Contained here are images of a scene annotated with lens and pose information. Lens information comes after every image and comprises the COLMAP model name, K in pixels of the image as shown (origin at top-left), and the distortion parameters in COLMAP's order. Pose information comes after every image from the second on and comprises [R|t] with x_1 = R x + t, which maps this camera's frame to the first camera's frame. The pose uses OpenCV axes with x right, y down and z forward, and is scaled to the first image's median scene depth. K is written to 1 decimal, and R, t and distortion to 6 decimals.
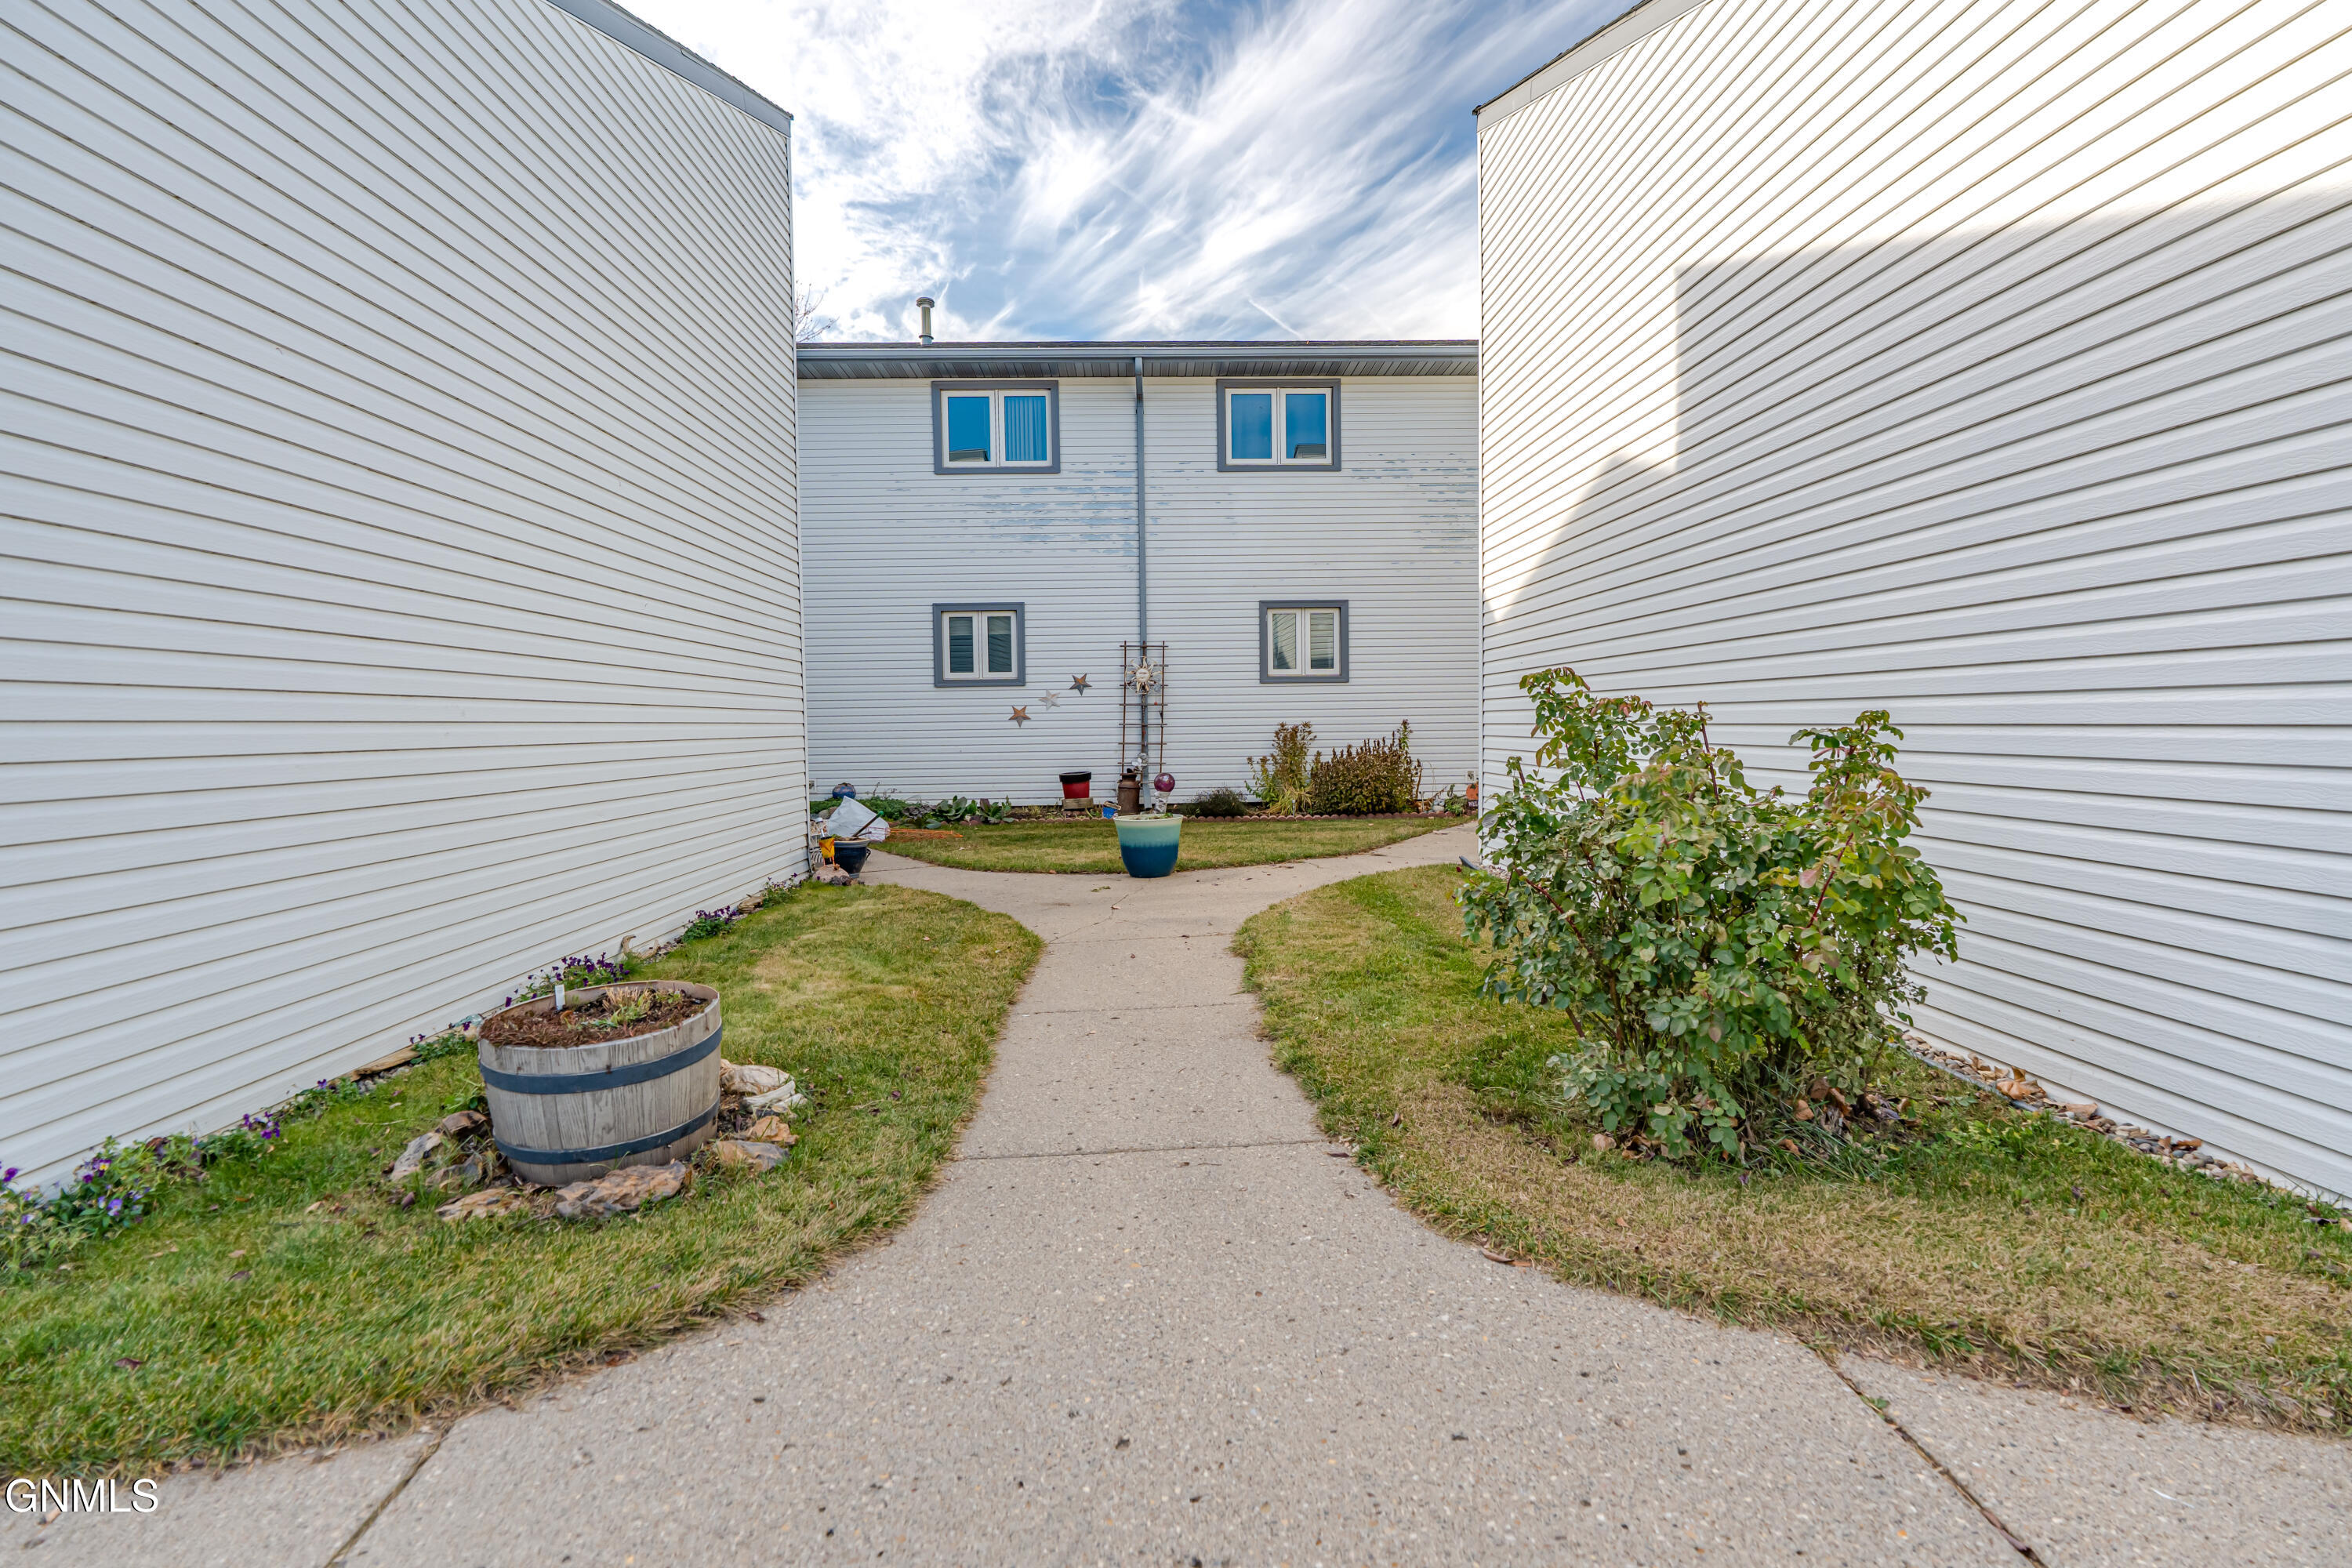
lens RADIAL K [[1147.0, 0, 1193.4], [0, 1147.0, 825.5], [0, 0, 1]] dist [0.014197, 0.000059]
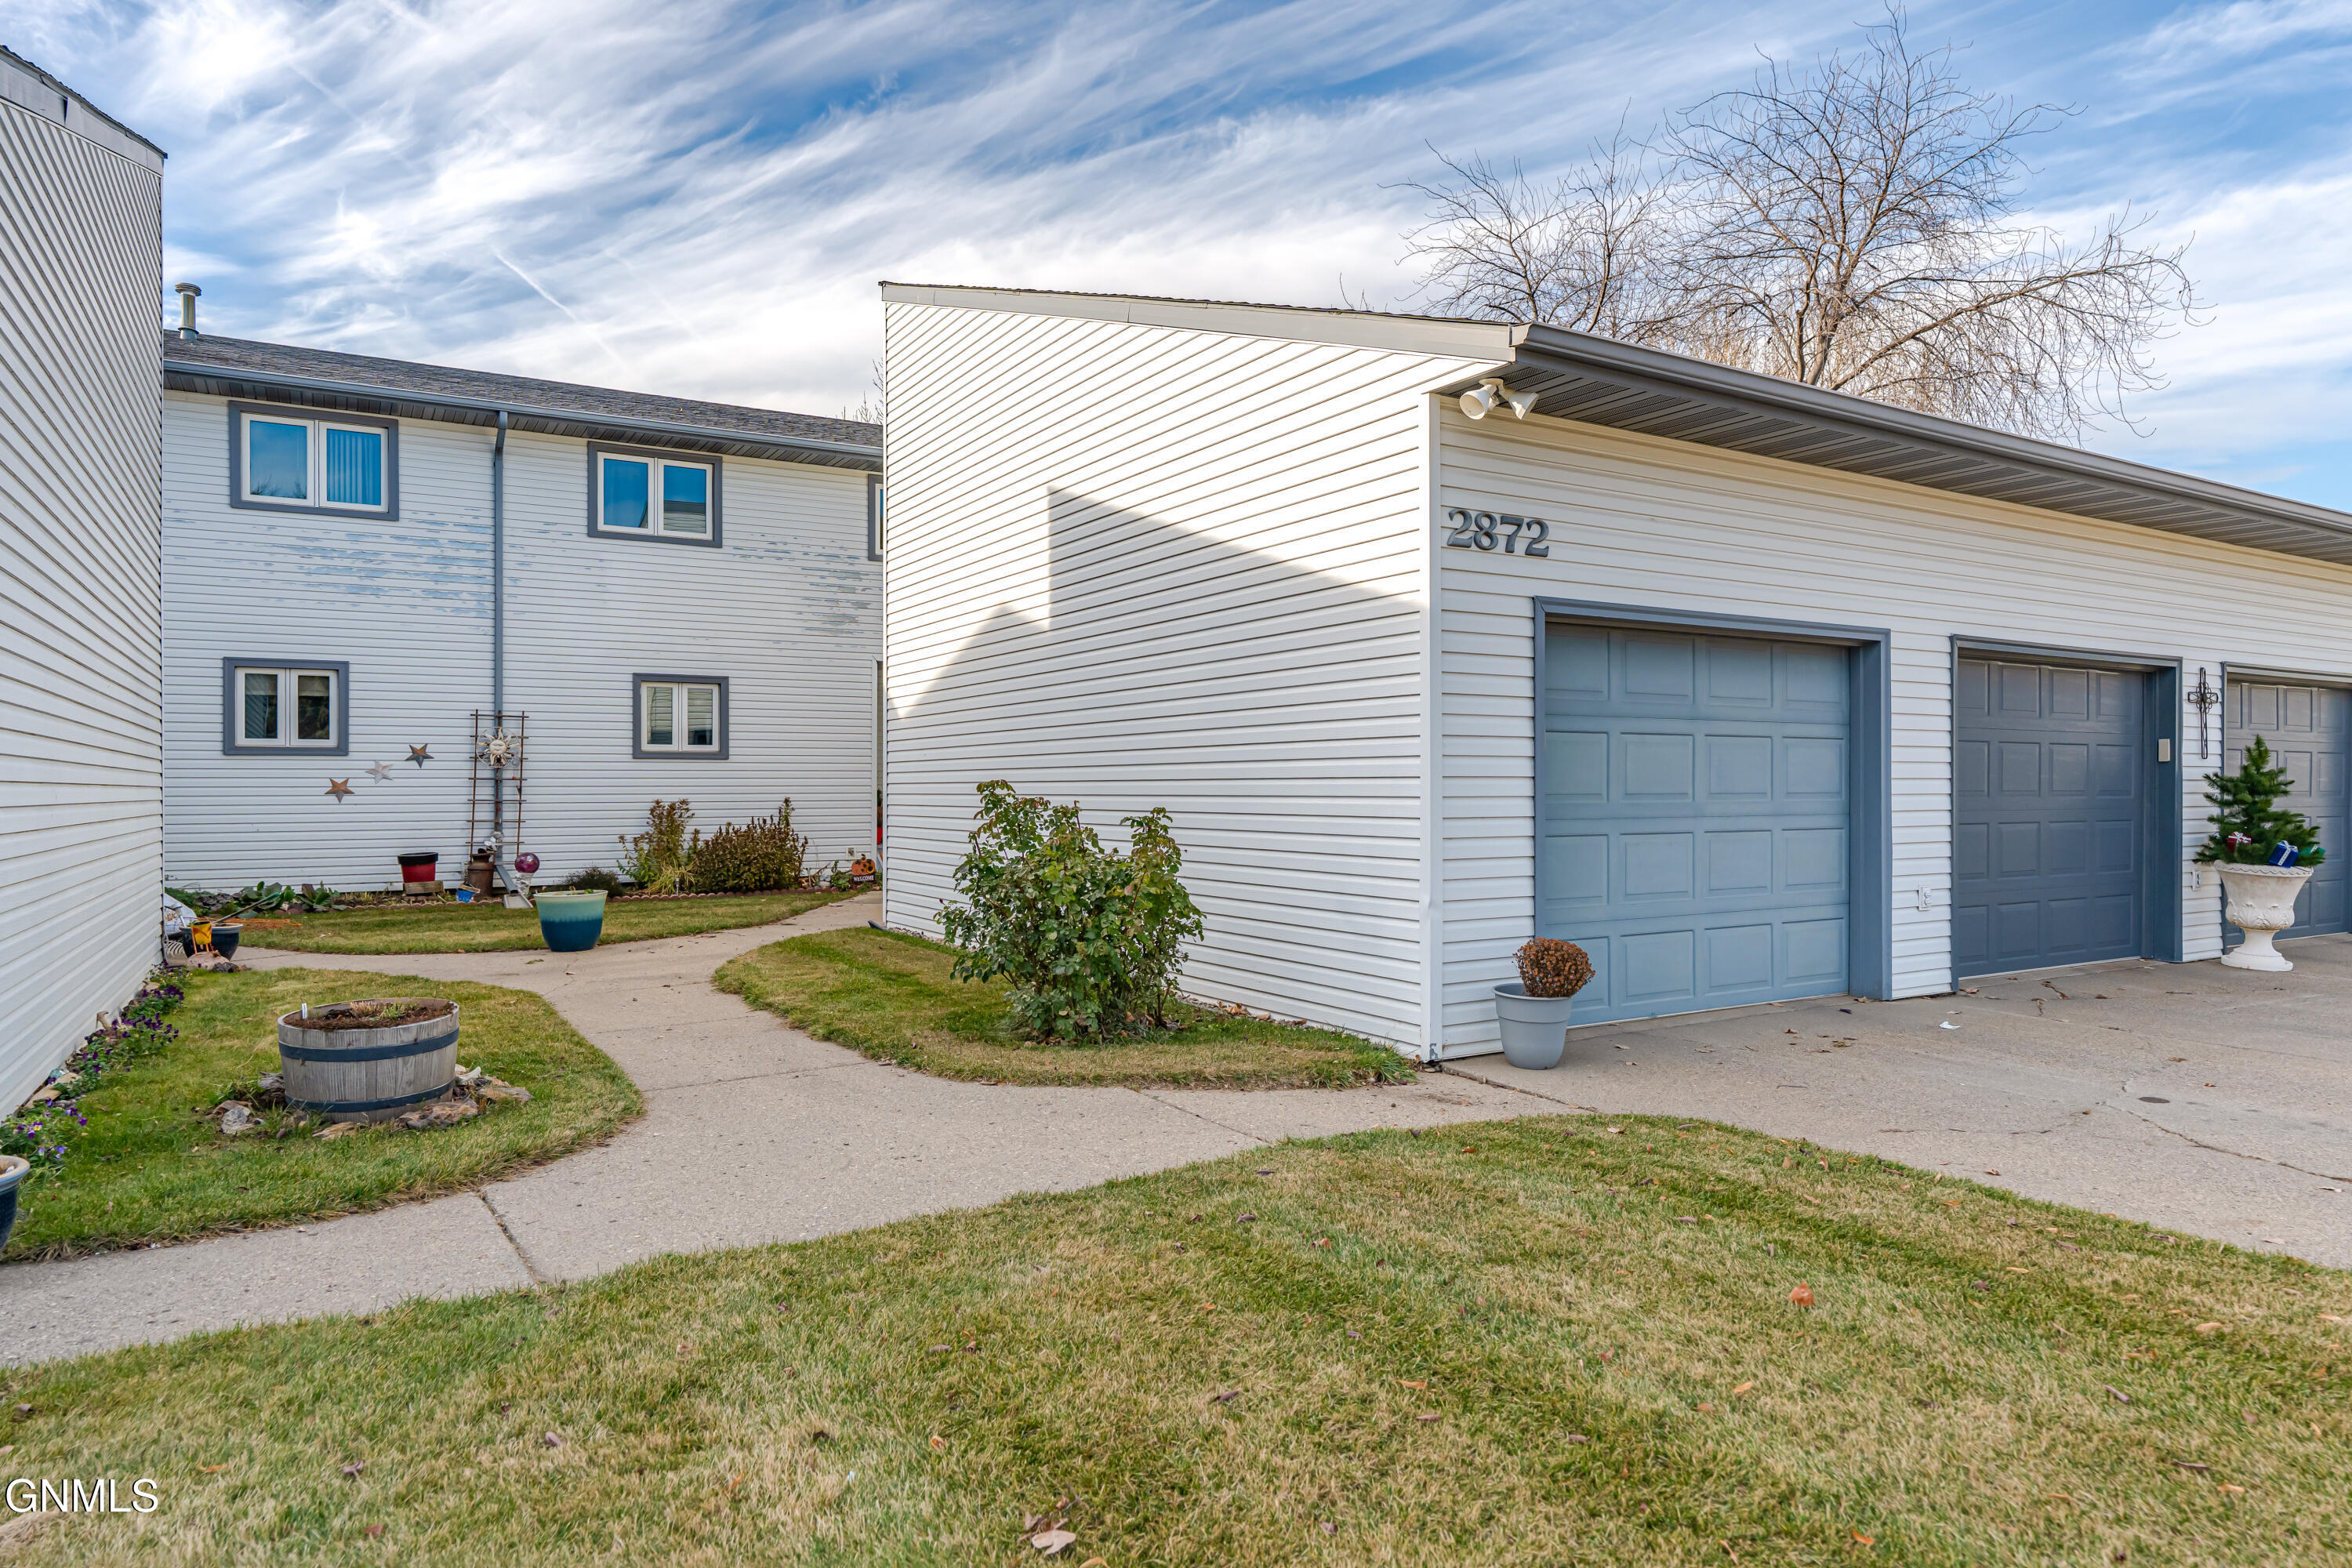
lens RADIAL K [[1386.0, 0, 1176.0], [0, 1386.0, 784.0], [0, 0, 1]] dist [0.002157, 0.000907]
pose [[0.873153, 0.012406, 0.487289, -0.110319], [0.035130, 0.995475, -0.088291, 0.015472], [-0.486179, 0.094210, 0.868766, -0.223064]]
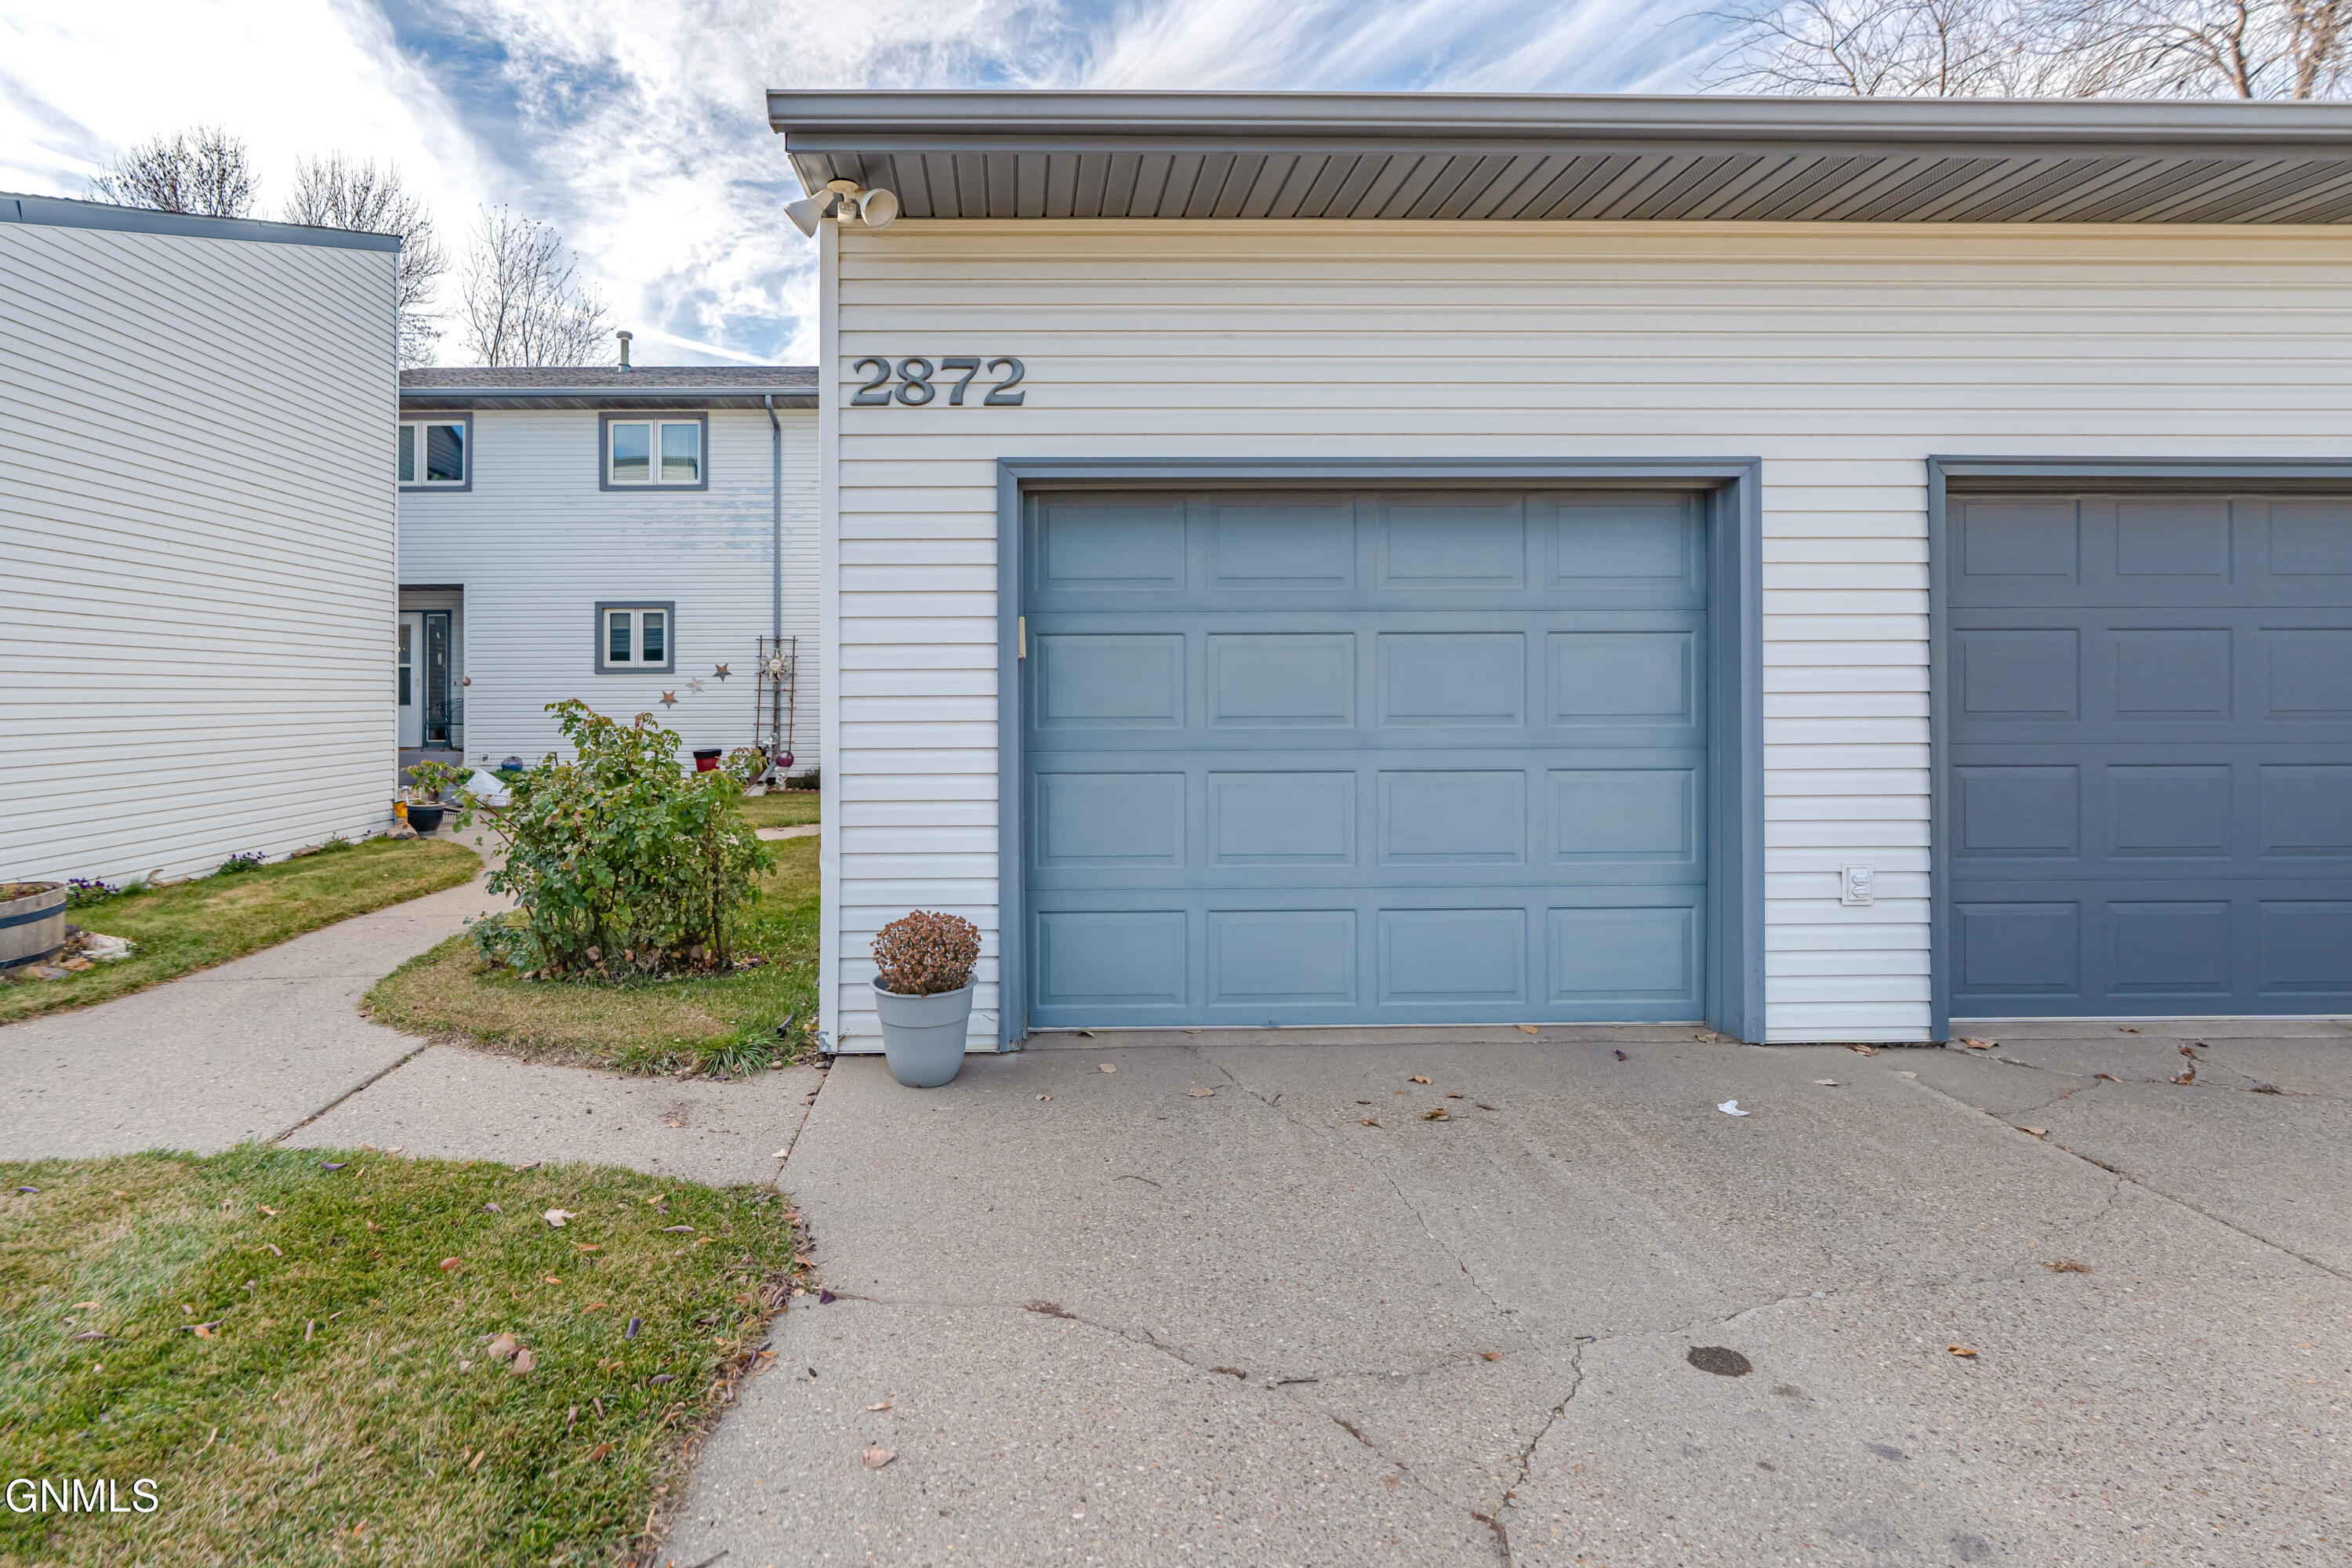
lens RADIAL K [[1204.2, 0, 1074.1], [0, 1204.2, 704.7], [0, 0, 1]] dist [0.006201, 0.000370]
pose [[0.999869, 0.008585, -0.013693, 0.268138], [-0.009673, 0.996631, -0.081449, 0.002874], [0.012948, 0.081570, 0.996583, -0.183017]]
